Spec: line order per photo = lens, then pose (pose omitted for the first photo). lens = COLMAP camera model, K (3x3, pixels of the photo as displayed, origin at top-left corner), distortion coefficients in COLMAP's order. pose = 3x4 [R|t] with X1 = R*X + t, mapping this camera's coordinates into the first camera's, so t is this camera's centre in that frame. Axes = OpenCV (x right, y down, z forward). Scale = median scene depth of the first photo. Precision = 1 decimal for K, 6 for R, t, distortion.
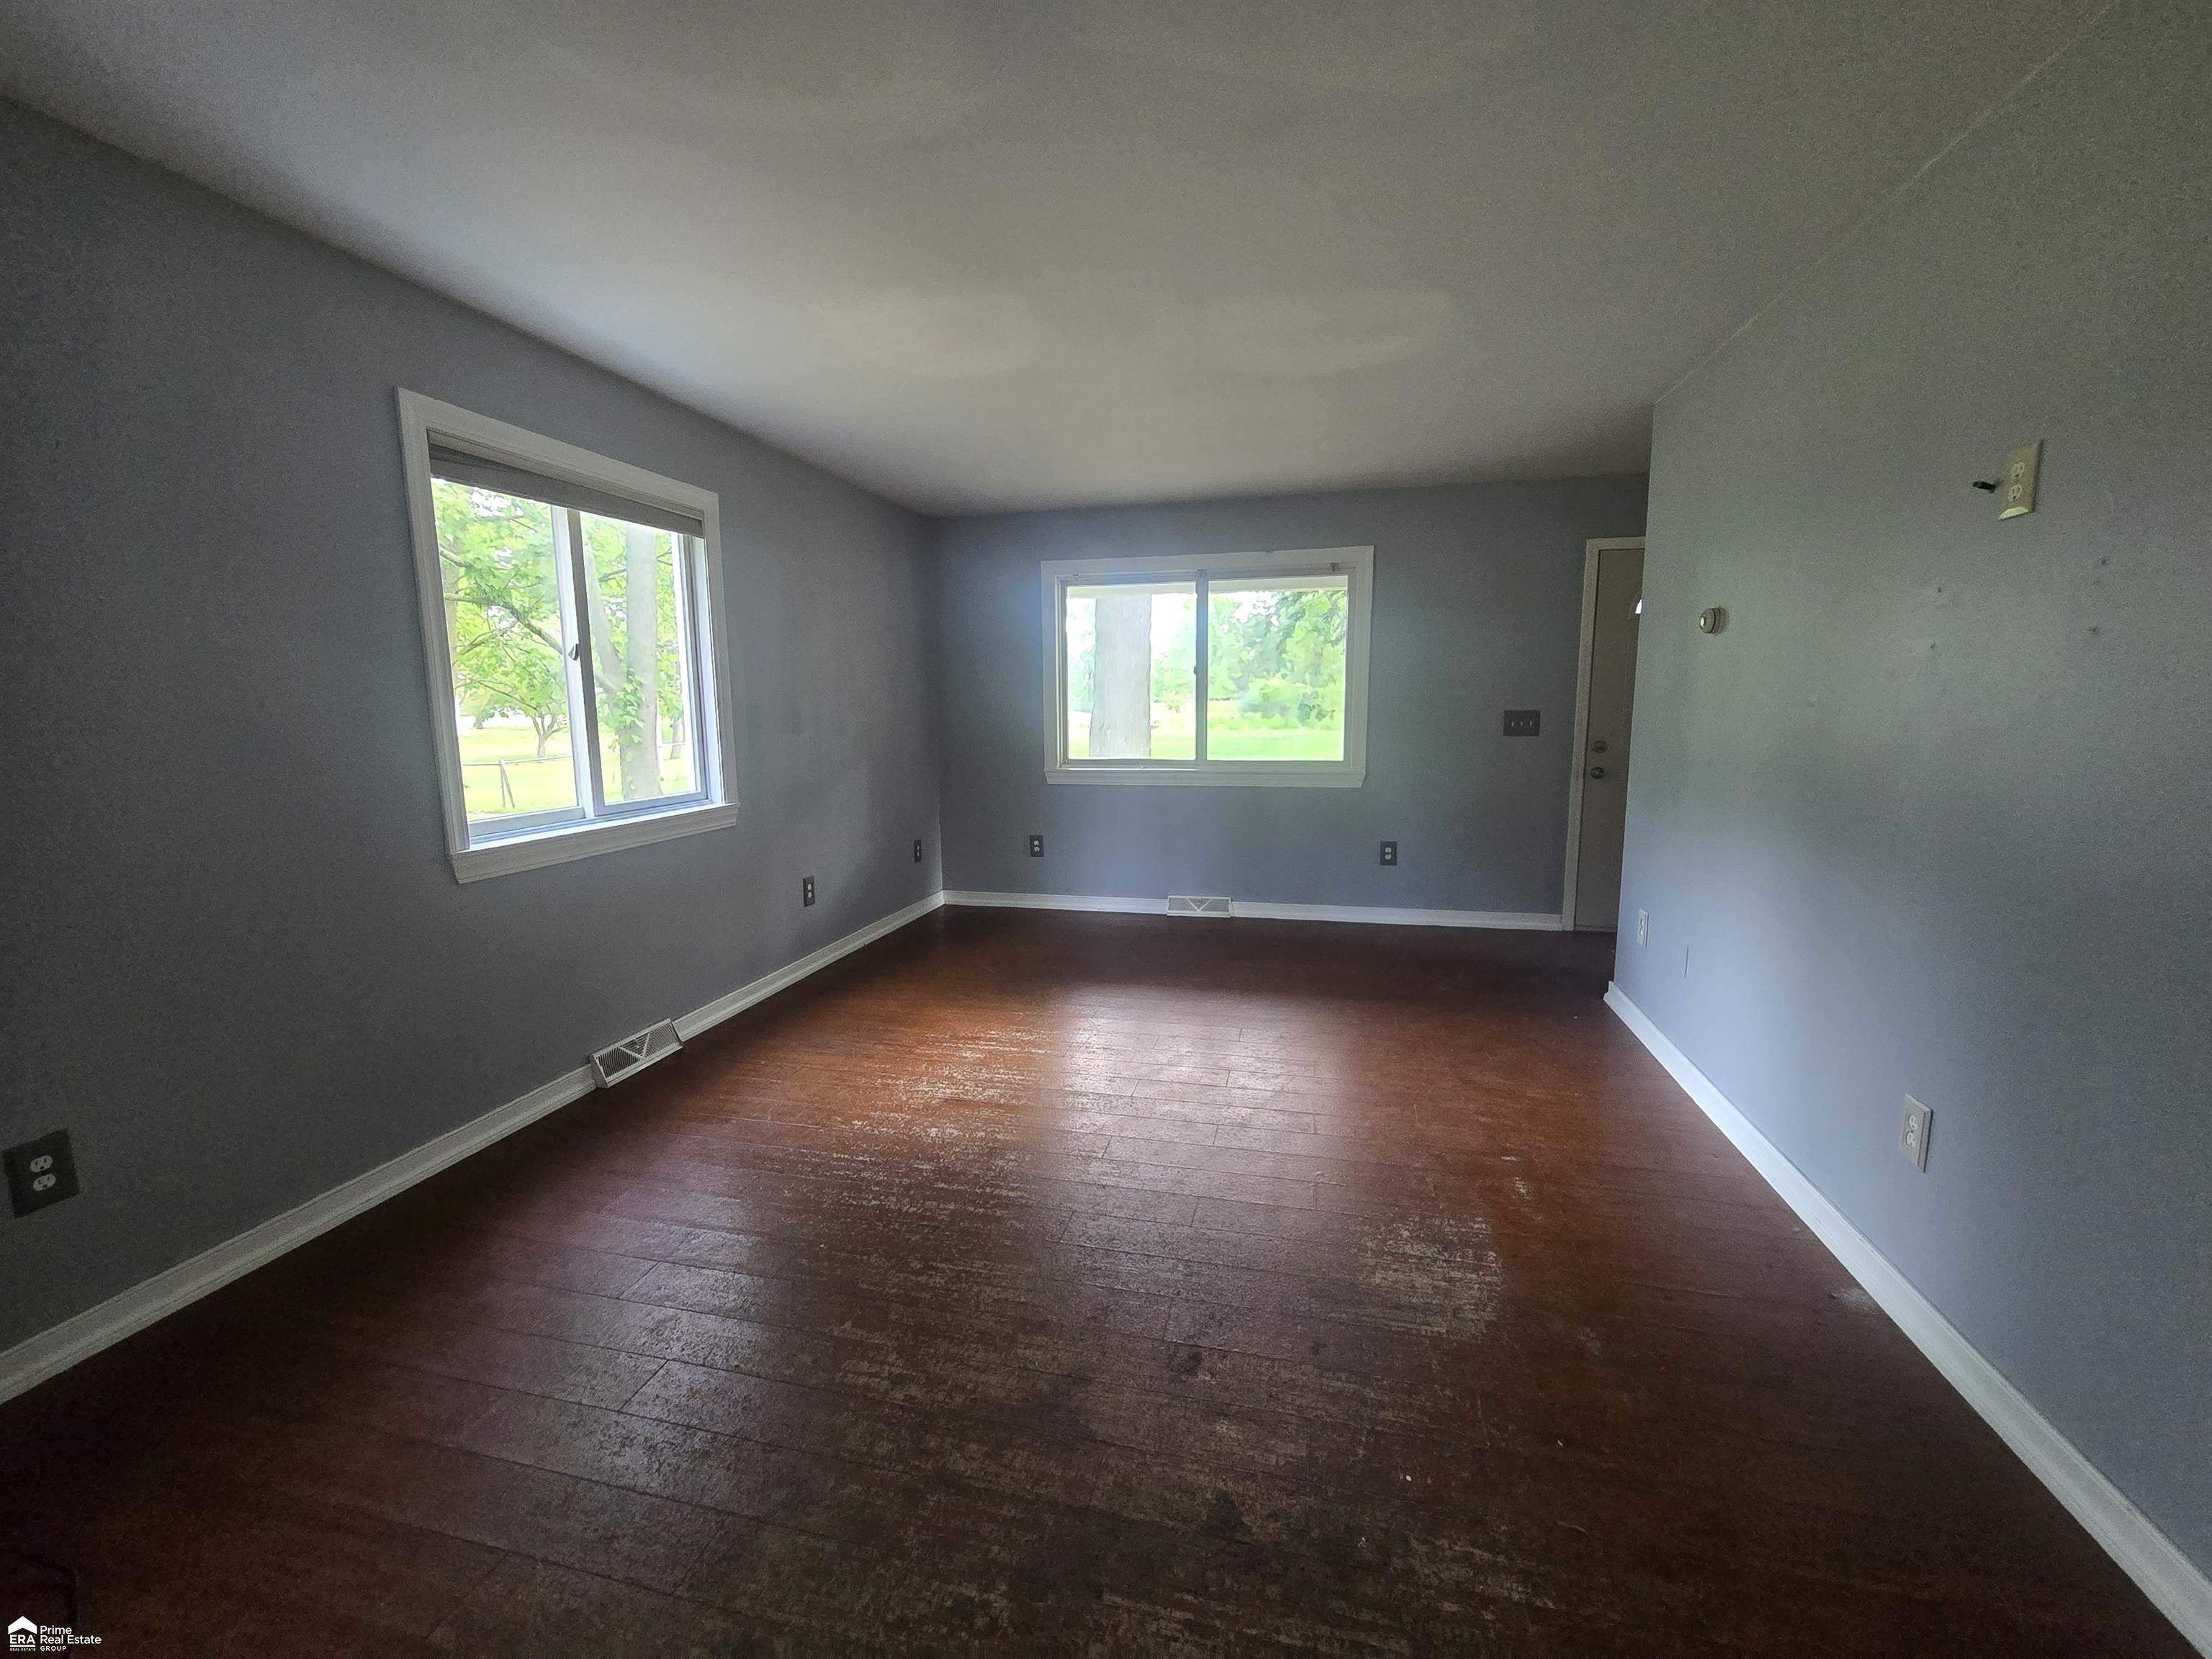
lens RADIAL K [[901.9, 0, 1106.2], [0, 901.9, 830.0], [0, 0, 1]] dist [-0.001902, 0.000074]
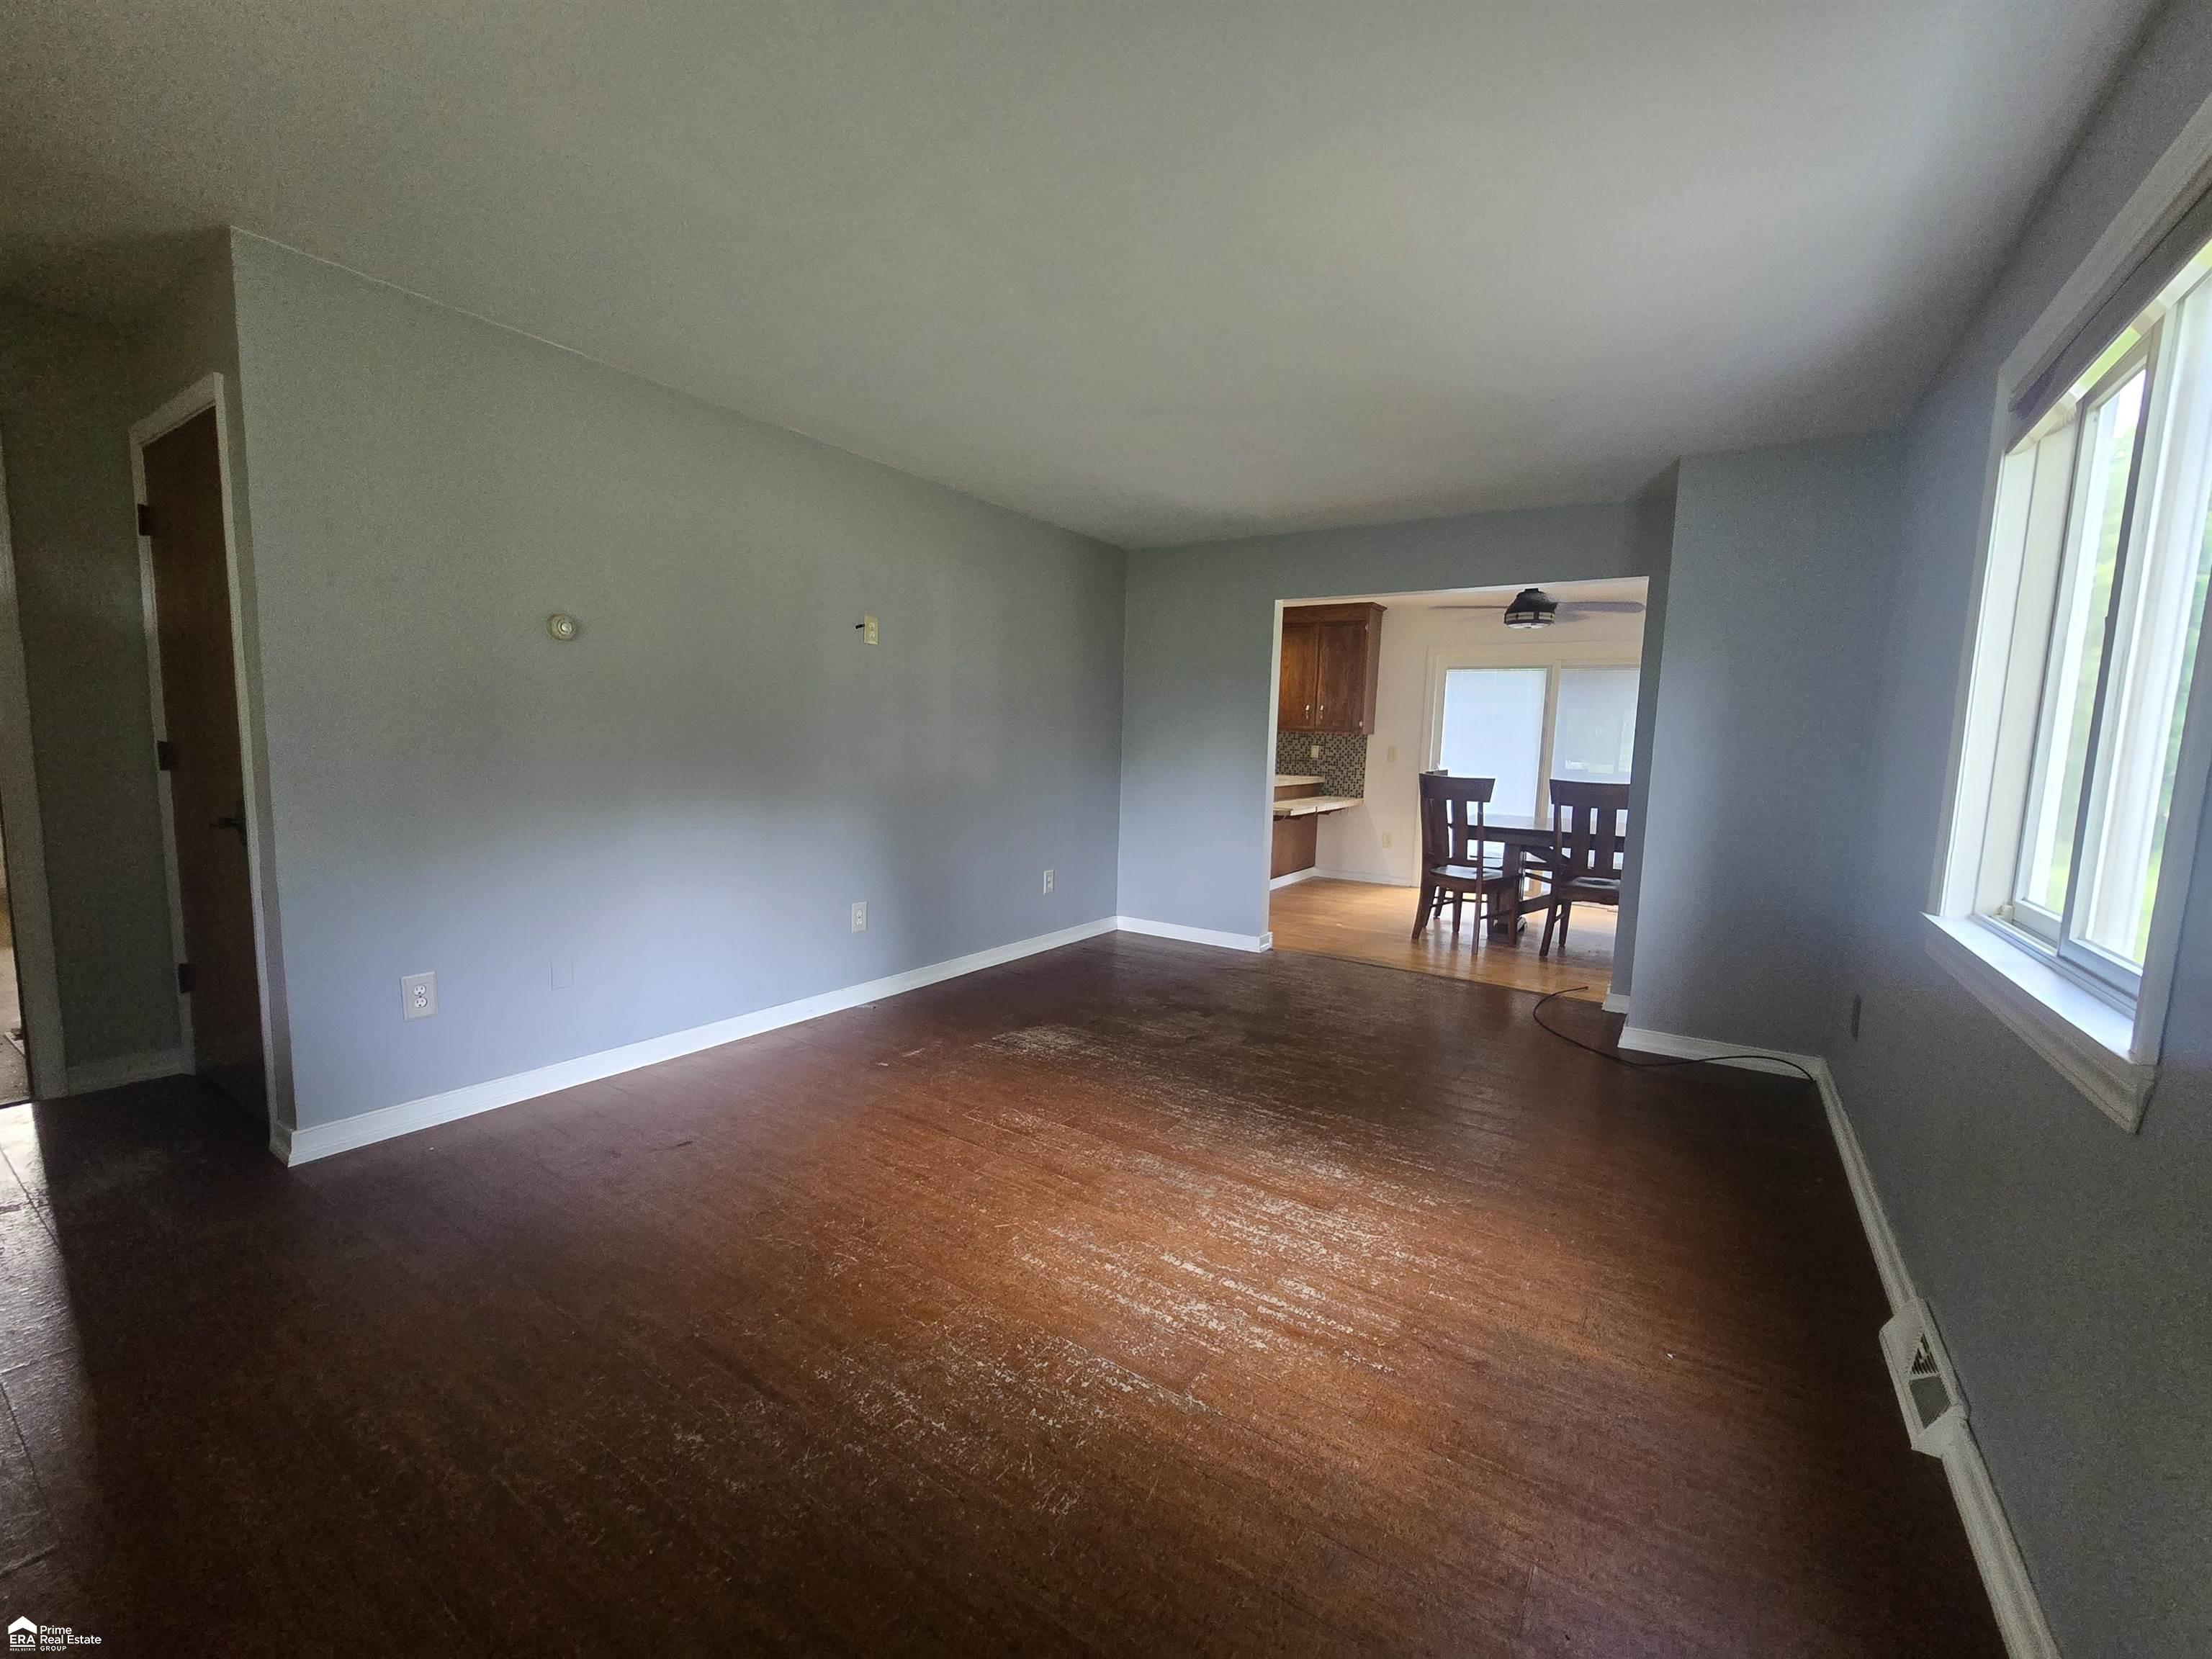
lens RADIAL K [[901.9, 0, 1106.2], [0, 901.9, 835.7], [0, 0, 1]] dist [-0.001902, 0.000074]
pose [[-0.939017, -0.059857, 0.338620, -0.249071], [0.024315, 0.970711, 0.239018, -0.234676], [-0.343009, 0.232675, -0.910059, 1.776693]]
